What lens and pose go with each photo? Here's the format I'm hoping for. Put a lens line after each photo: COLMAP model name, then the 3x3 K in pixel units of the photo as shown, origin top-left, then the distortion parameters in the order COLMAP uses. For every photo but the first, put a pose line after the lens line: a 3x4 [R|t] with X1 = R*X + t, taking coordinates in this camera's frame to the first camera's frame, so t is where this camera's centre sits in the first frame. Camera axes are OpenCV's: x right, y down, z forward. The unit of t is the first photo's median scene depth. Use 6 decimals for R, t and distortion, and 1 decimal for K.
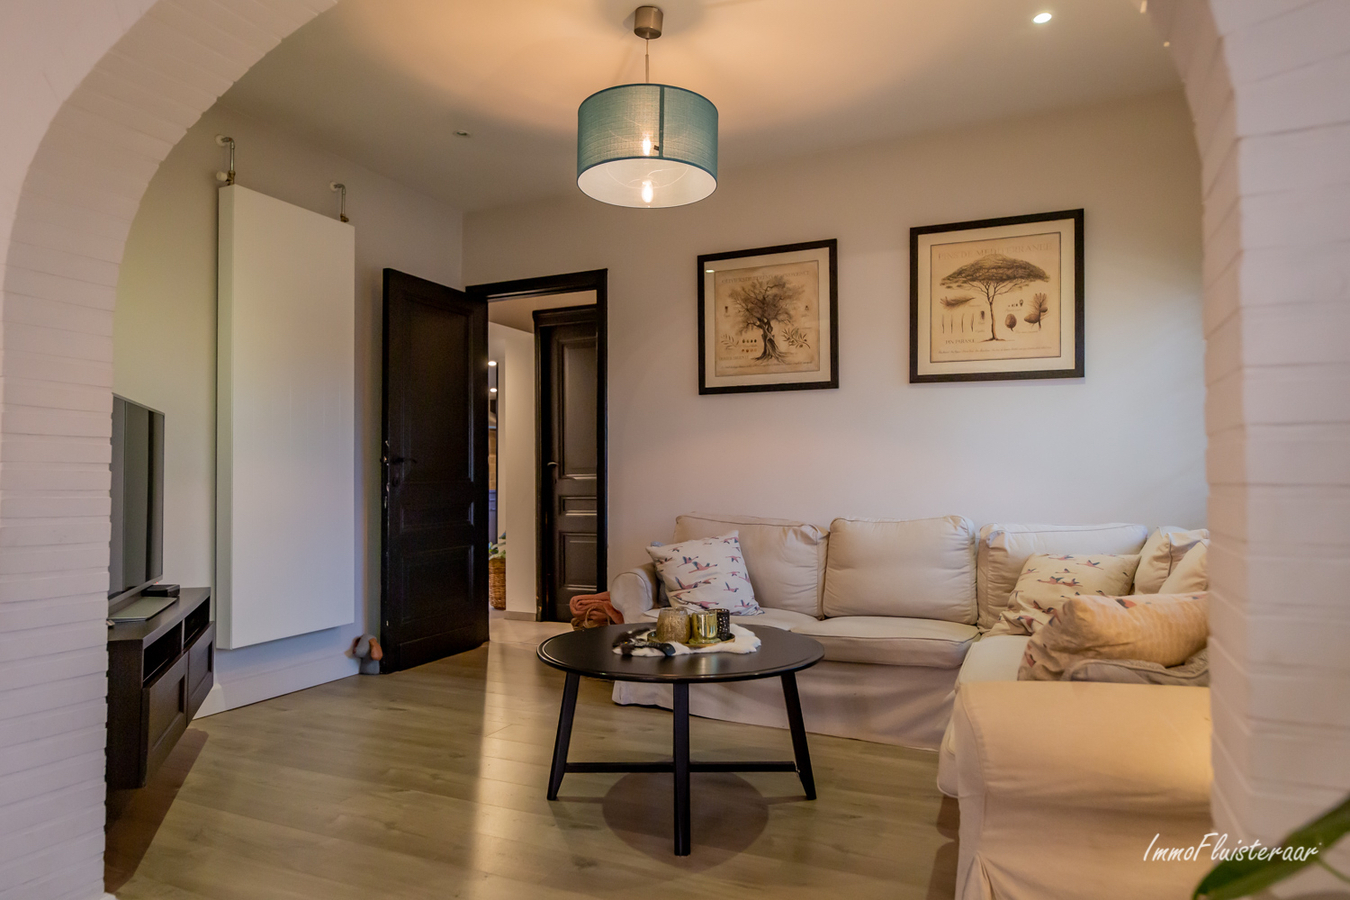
lens RADIAL K [[840.0, 0, 673.7], [0, 840.0, 449.9], [0, 0, 1]] dist [-0.002878, 0.002852]
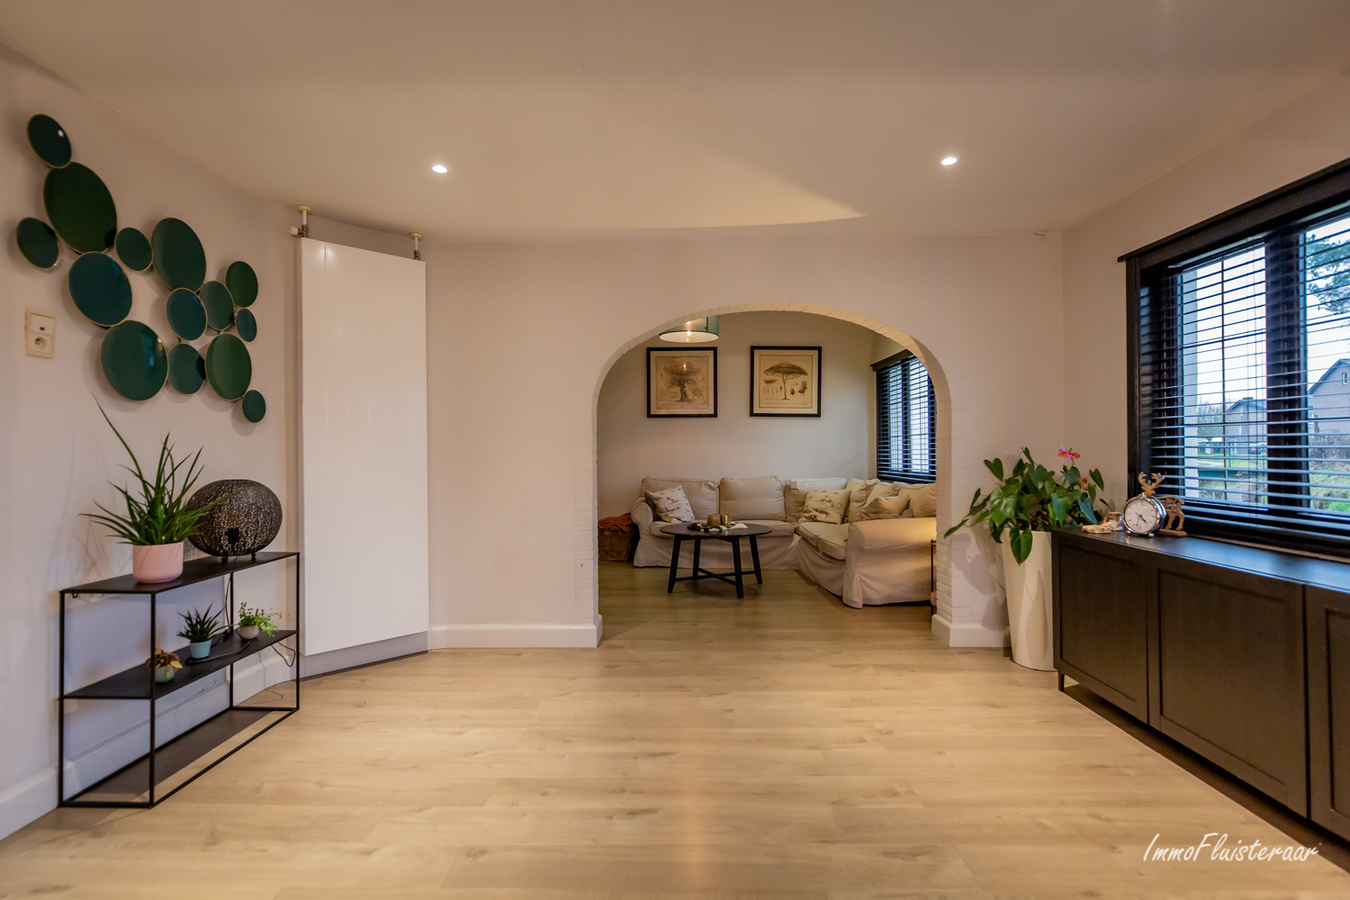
lens RADIAL K [[643.6, 0, 676.5], [0, 643.6, 449.9], [0, 0, 1]] dist [0.000901, 0.000061]
pose [[0.911370, -0.000338, 0.411589, -0.613105], [-0.012848, 0.999489, 0.029272, -0.040088], [-0.411388, -0.031966, 0.910900, -0.484265]]
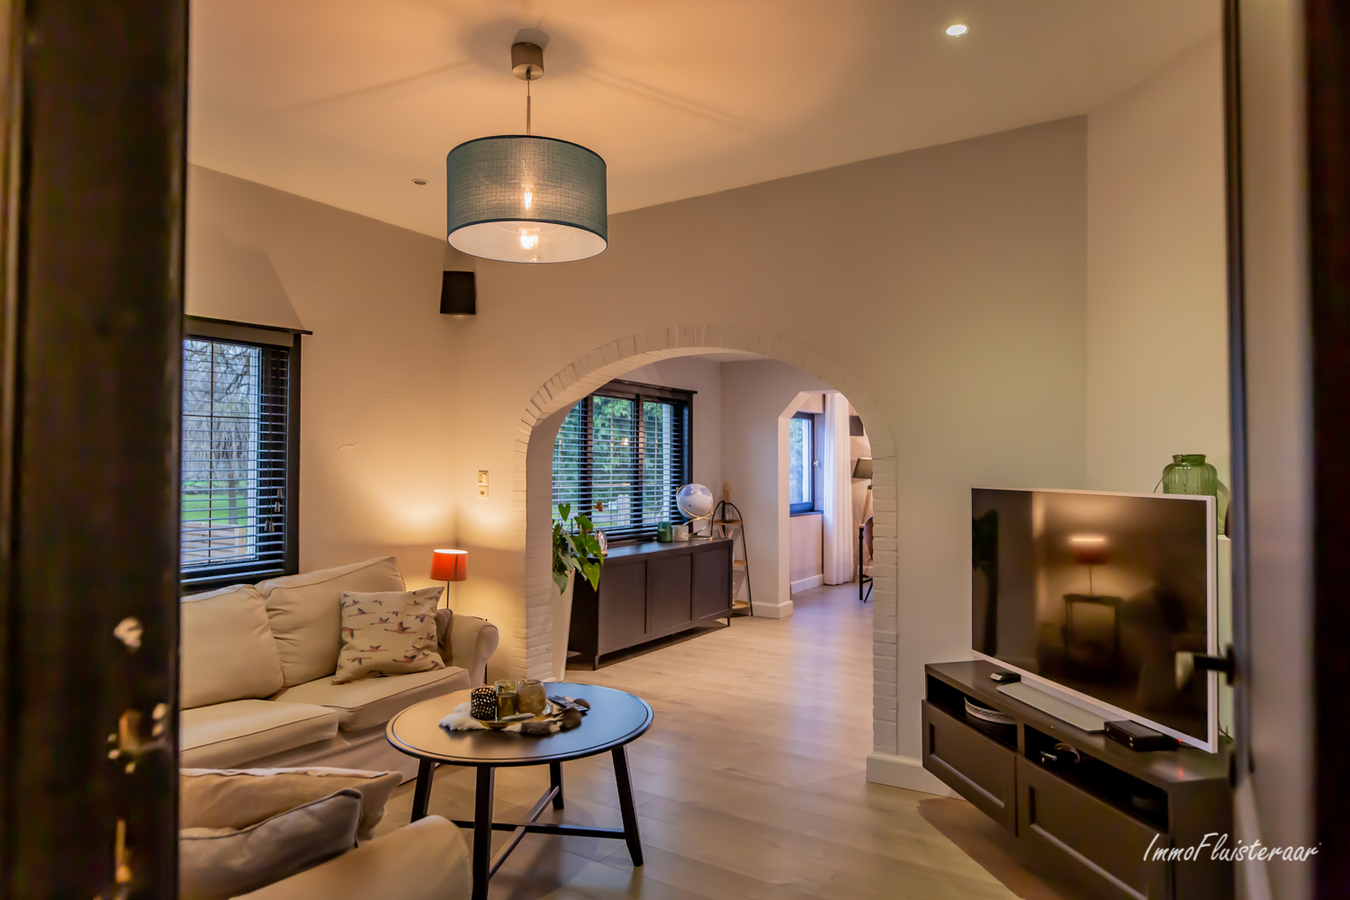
lens RADIAL K [[840.0, 0, 674.7], [0, 840.0, 451.7], [0, 0, 1]] dist [-0.002878, 0.002852]
pose [[-0.990288, -0.002246, 0.139012, -0.044837], [-0.009635, 0.998574, -0.052502, -0.037654], [-0.138696, -0.053331, -0.988898, 2.311249]]
